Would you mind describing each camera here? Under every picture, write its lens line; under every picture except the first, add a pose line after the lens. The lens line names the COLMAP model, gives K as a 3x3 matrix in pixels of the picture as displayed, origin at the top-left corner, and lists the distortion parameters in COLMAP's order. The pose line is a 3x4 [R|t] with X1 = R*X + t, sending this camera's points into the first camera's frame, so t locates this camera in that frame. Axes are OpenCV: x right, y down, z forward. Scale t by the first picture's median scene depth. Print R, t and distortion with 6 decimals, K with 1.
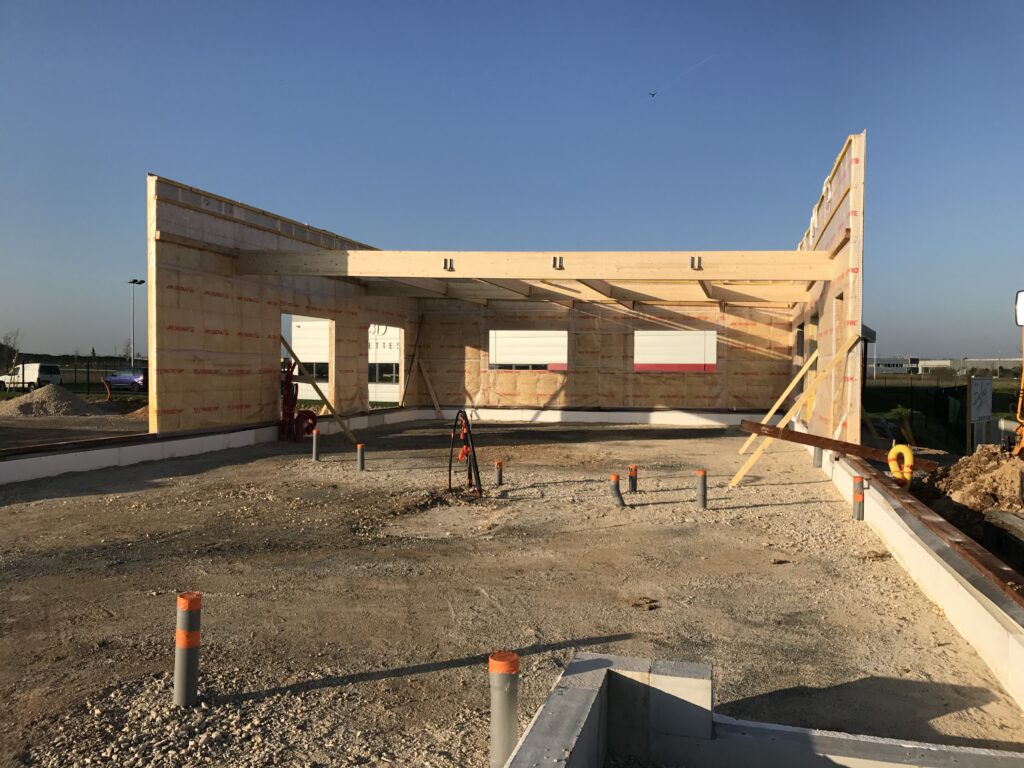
lens RADIAL K [[829.7, 0, 512.4], [0, 829.7, 383.4], [0, 0, 1]] dist [0.000353, 0.000051]
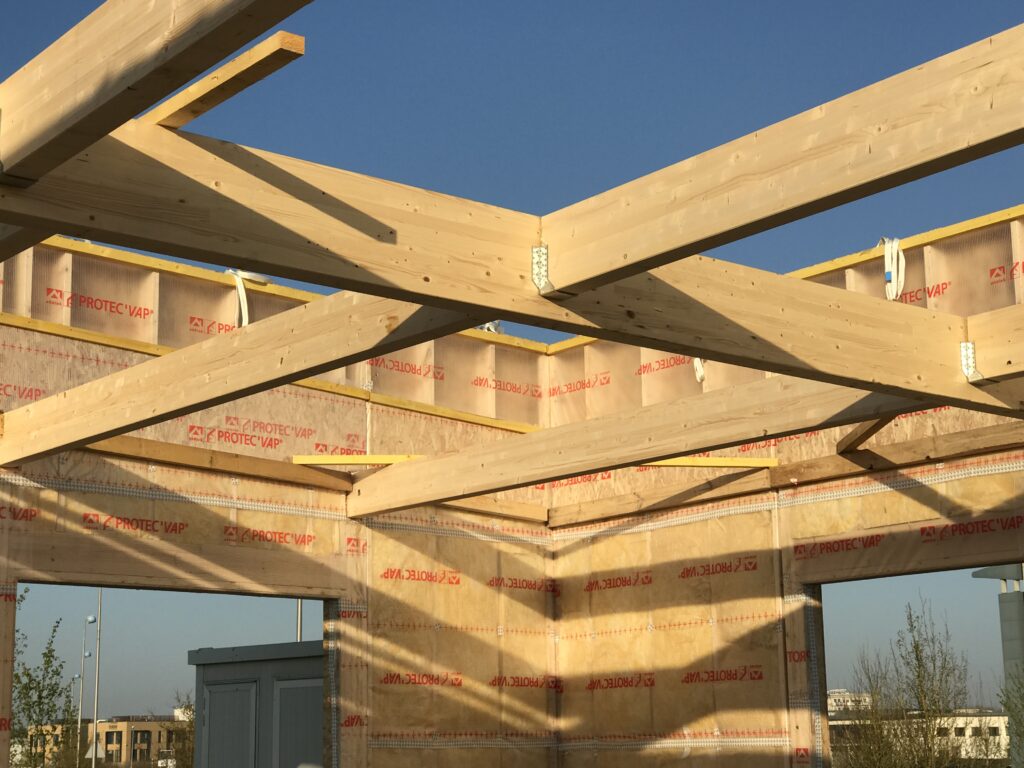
lens RADIAL K [[1830.9, 0, 511.9], [0, 1830.9, 384.0], [0, 0, 1]] dist [-0.041261, 0.000000]
pose [[0.620667, 0.137278, 0.771963, -0.112293], [0.035181, 0.978686, -0.202325, -0.019428], [-0.783285, 0.152735, 0.602609, 0.659902]]
